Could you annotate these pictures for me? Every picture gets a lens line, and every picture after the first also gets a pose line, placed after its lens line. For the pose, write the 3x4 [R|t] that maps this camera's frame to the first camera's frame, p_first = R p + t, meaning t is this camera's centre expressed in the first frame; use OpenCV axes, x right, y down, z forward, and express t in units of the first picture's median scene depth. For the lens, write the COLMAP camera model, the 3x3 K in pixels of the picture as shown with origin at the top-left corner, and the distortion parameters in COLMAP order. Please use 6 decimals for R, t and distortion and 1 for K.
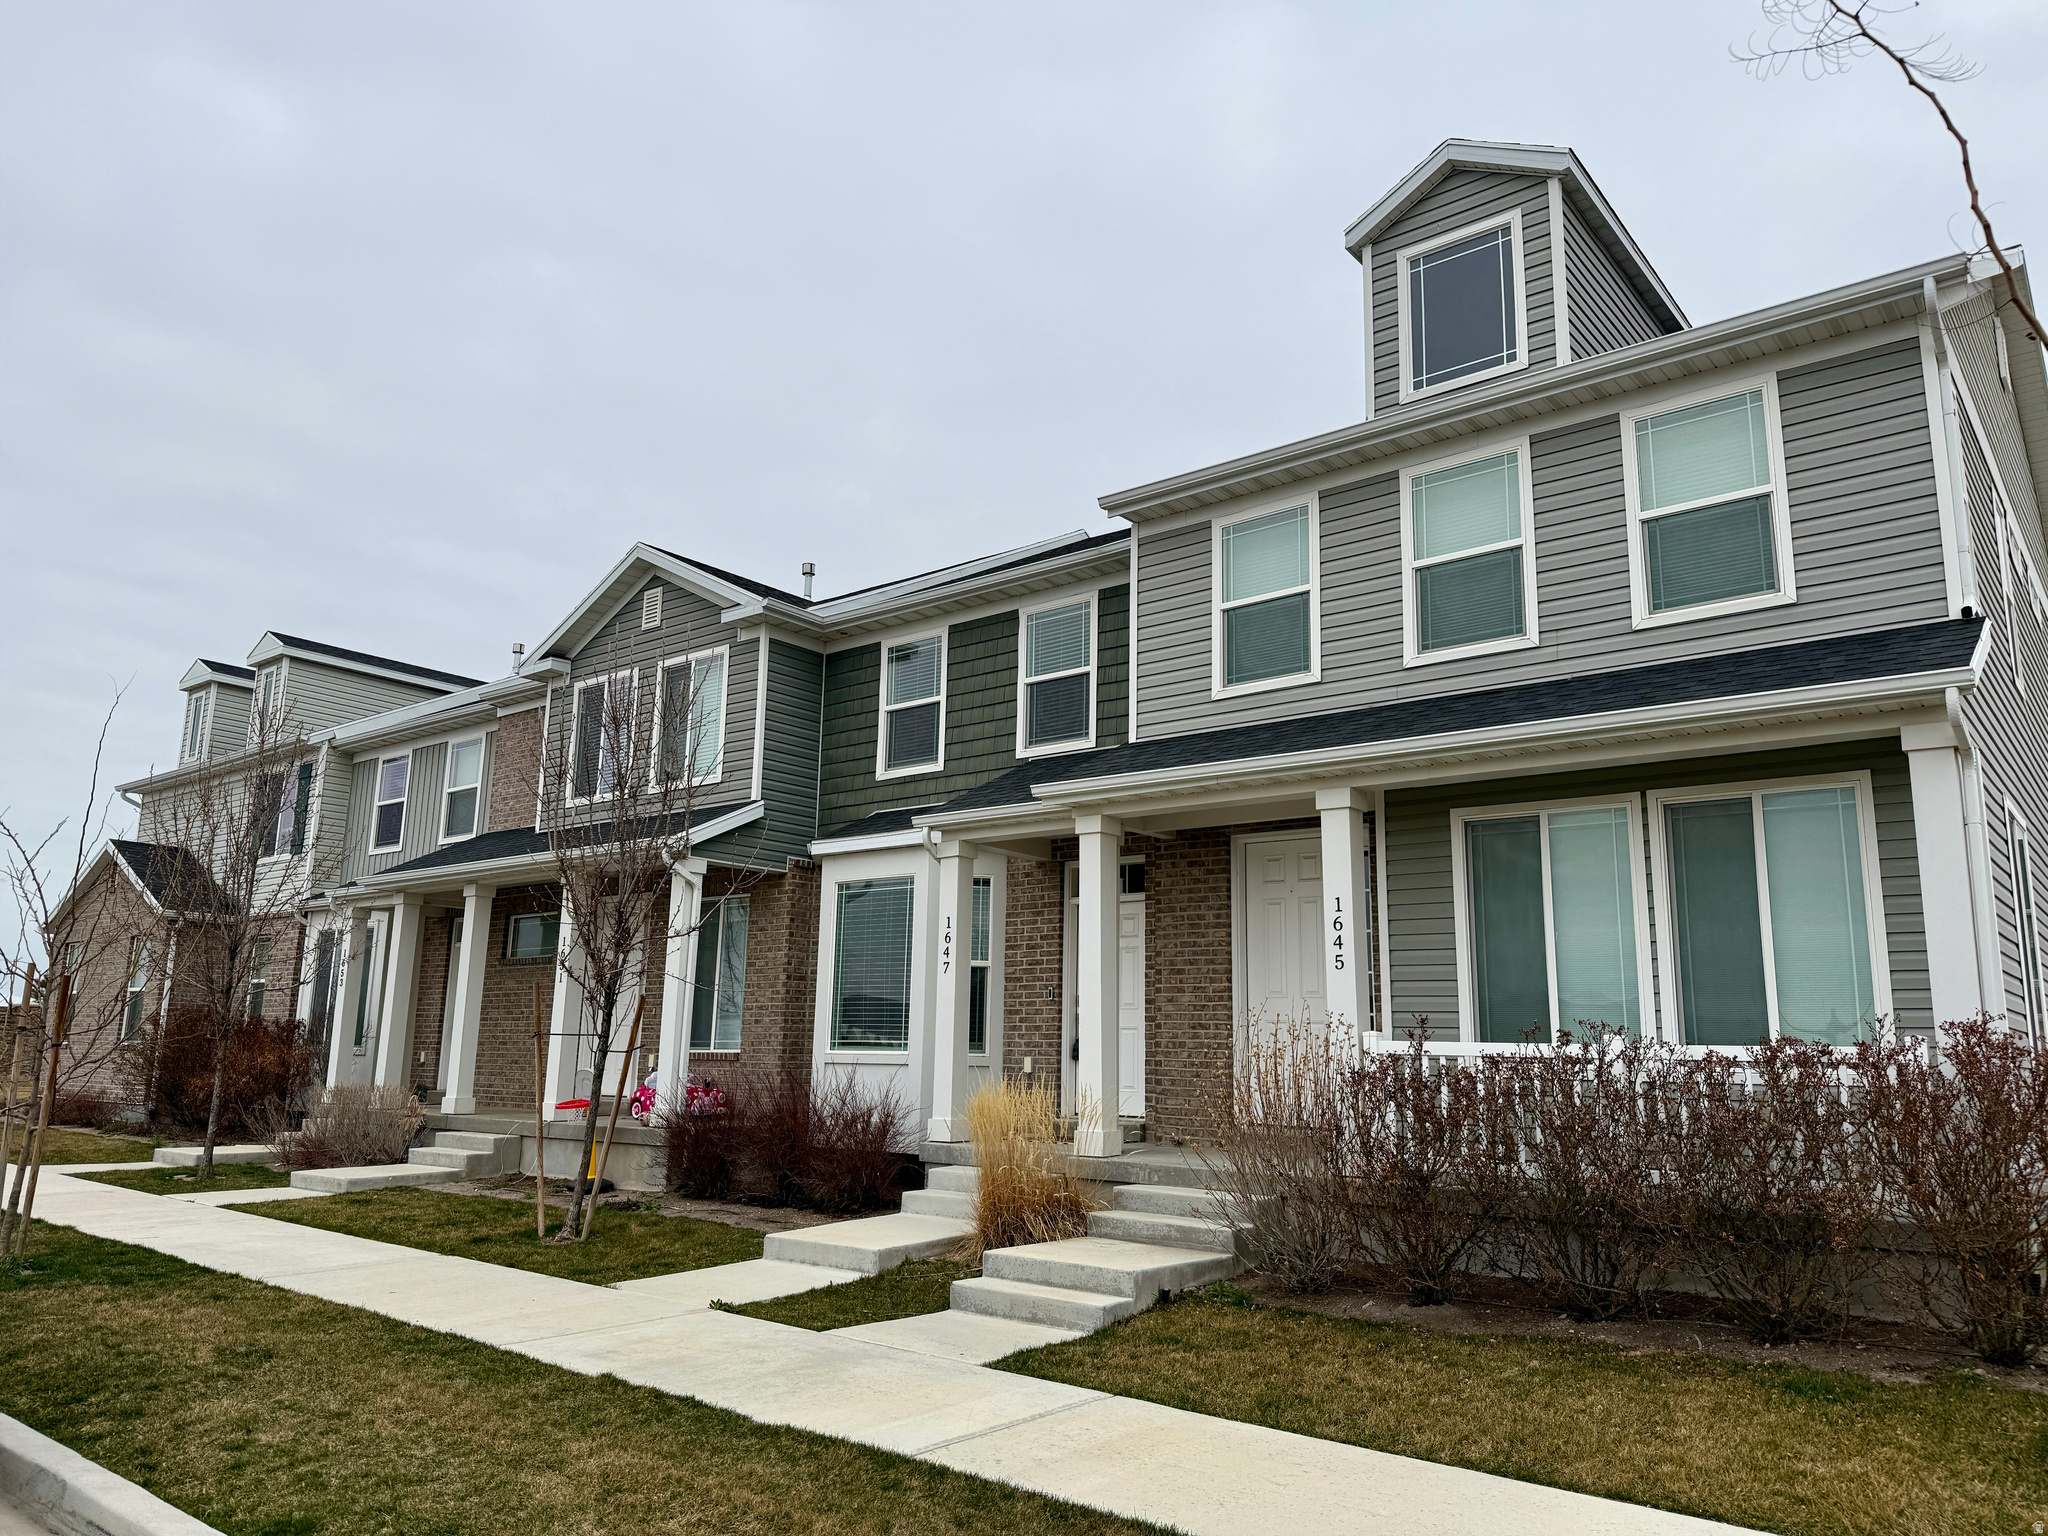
lens RADIAL K [[1424.1, 0, 1024.0], [0, 1424.1, 768.0], [0, 0, 1]] dist [0.160115, -0.299738]
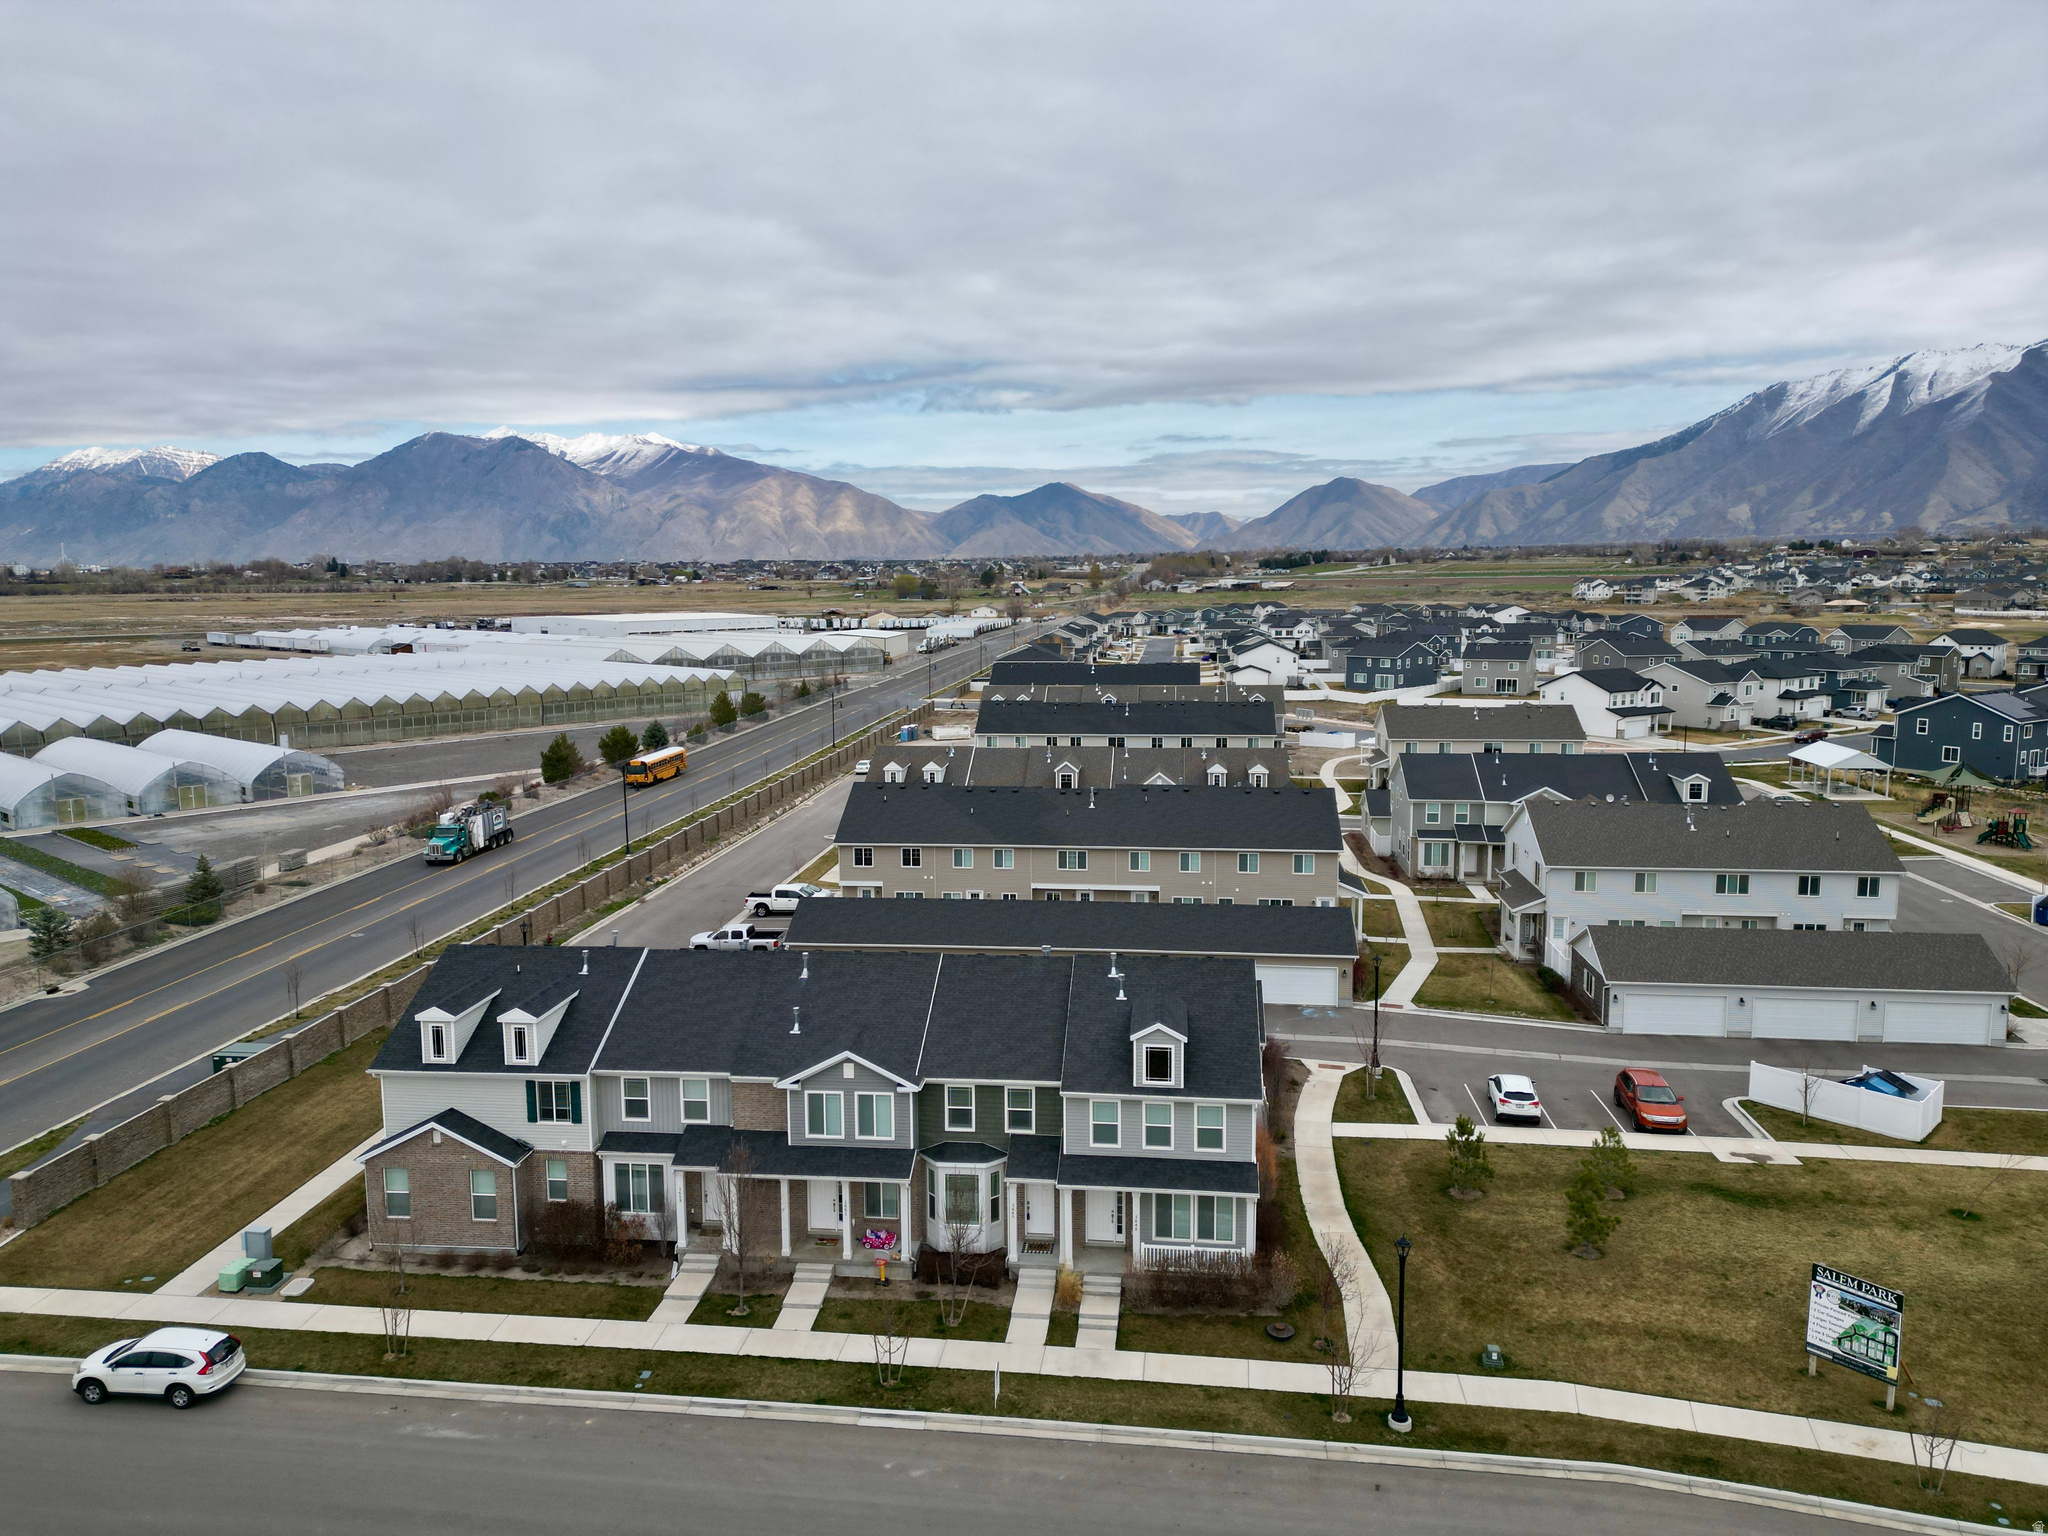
lens RADIAL K [[1437.5, 0, 1024.3], [0, 1437.5, 711.7], [0, 0, 1]] dist [0.027745, -0.001787]
pose [[0.840478, -0.082087, 0.535592, -1.675579], [-0.081238, 0.958195, 0.274339, -1.861857], [-0.535722, -0.274086, 0.798673, -1.408667]]
